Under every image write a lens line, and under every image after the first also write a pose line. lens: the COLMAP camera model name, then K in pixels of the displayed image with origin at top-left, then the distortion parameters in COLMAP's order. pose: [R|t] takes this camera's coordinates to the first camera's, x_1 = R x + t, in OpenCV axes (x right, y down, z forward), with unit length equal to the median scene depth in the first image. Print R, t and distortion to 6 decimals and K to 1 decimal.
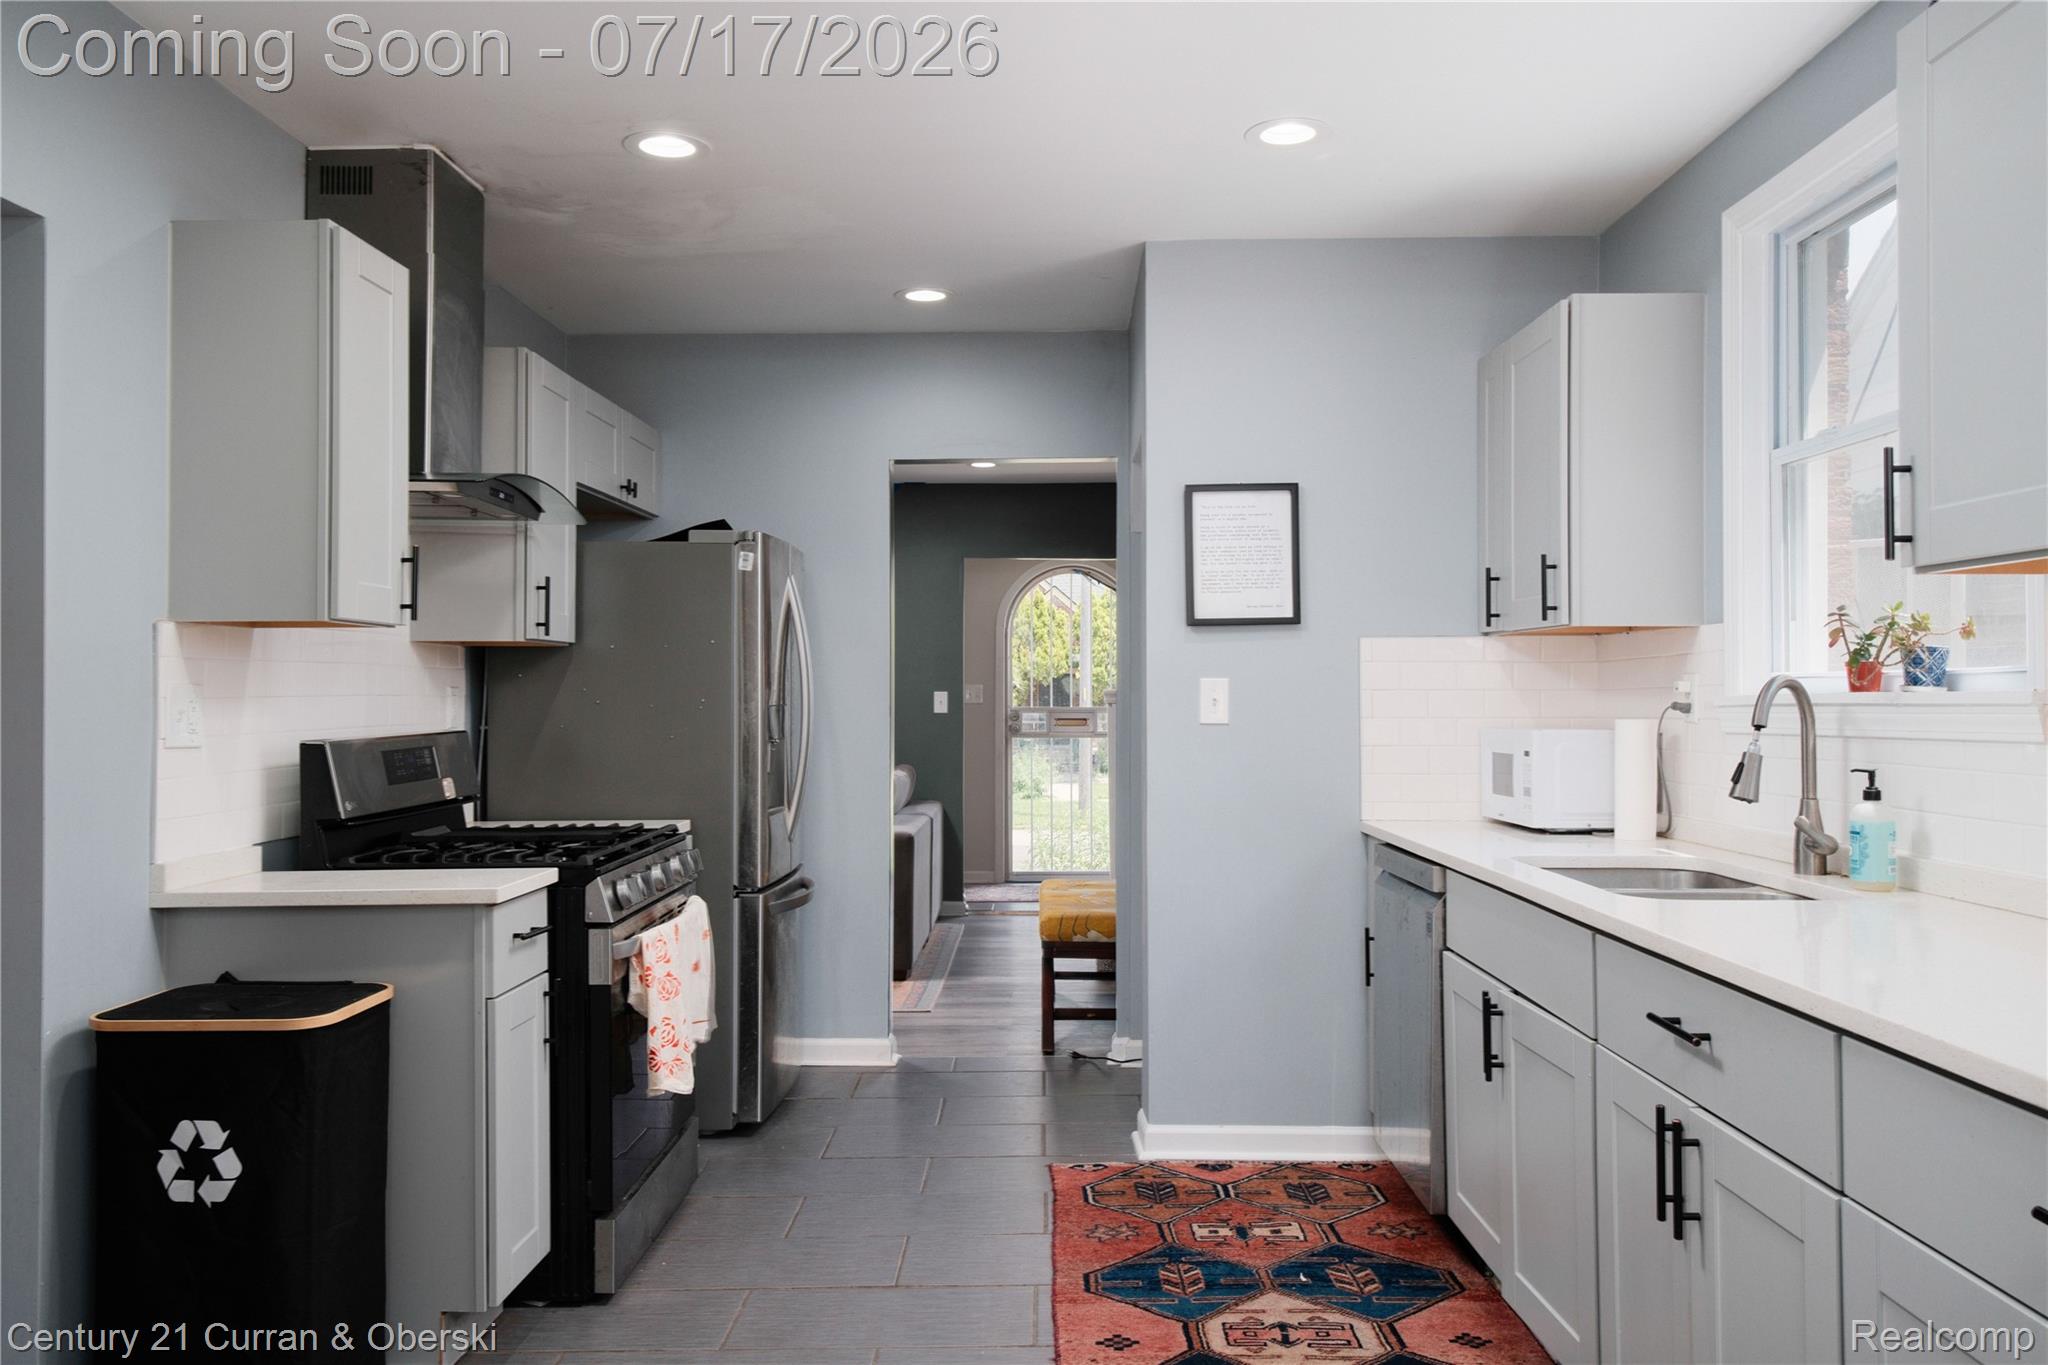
lens RADIAL K [[1548.4, 0, 1025.8], [0, 1548.4, 687.3], [0, 0, 1]] dist [0.003462, -0.001827]
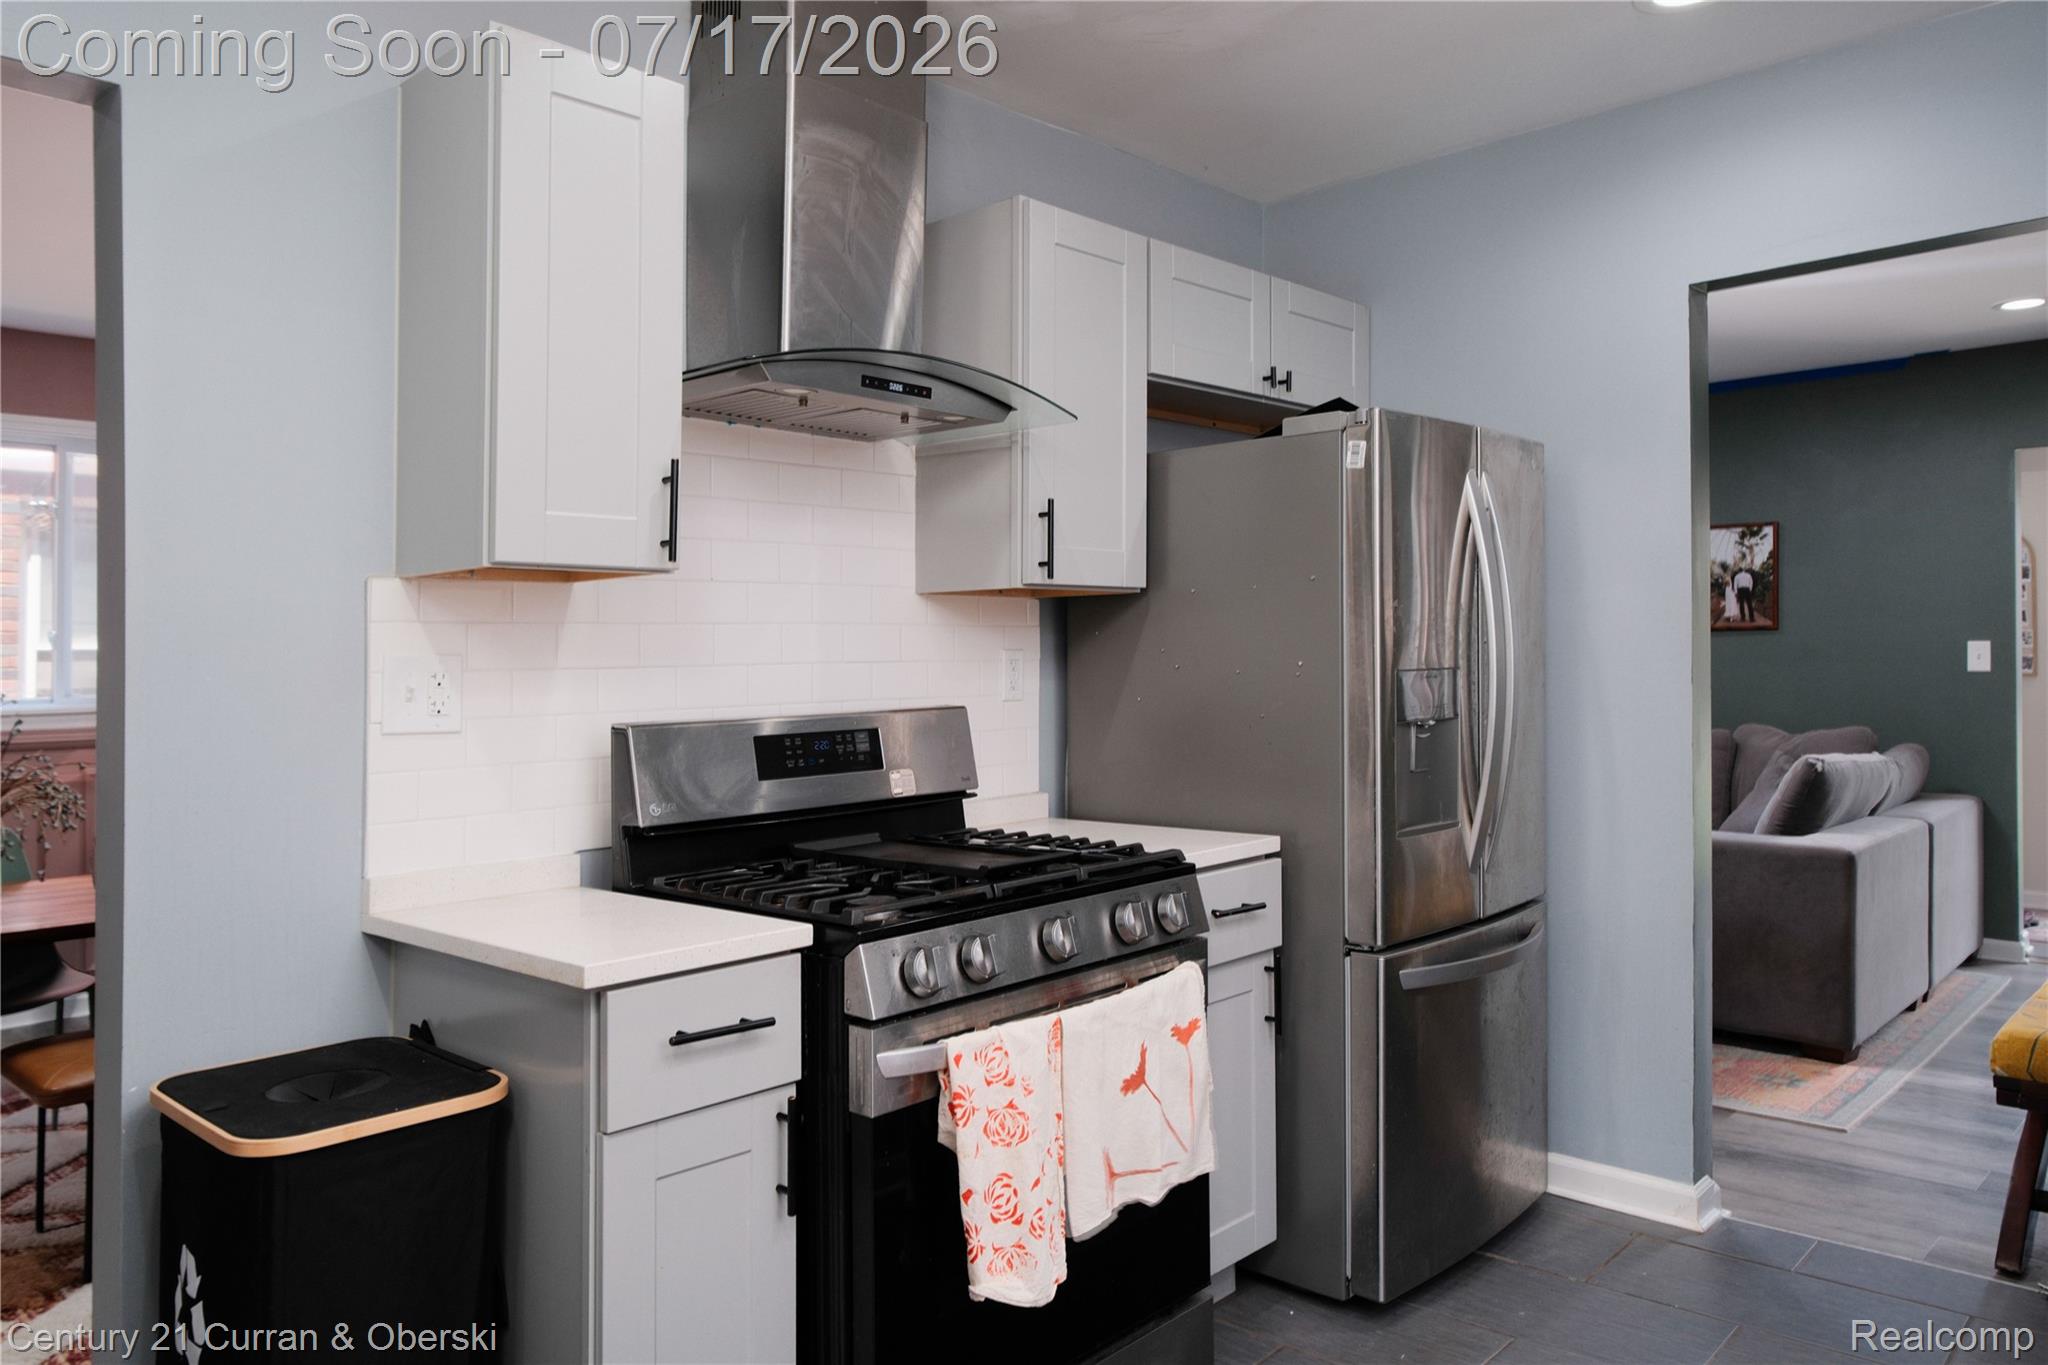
lens RADIAL K [[1397.6, 0, 1022.3], [0, 1397.6, 665.1], [0, 0, 1]] dist [0.005257, 0.001501]
pose [[0.731557, -0.010721, -0.681696, 0.149125], [0.019637, 0.999793, 0.005350, 0.004321], [0.681497, -0.017300, 0.731616, 0.553984]]
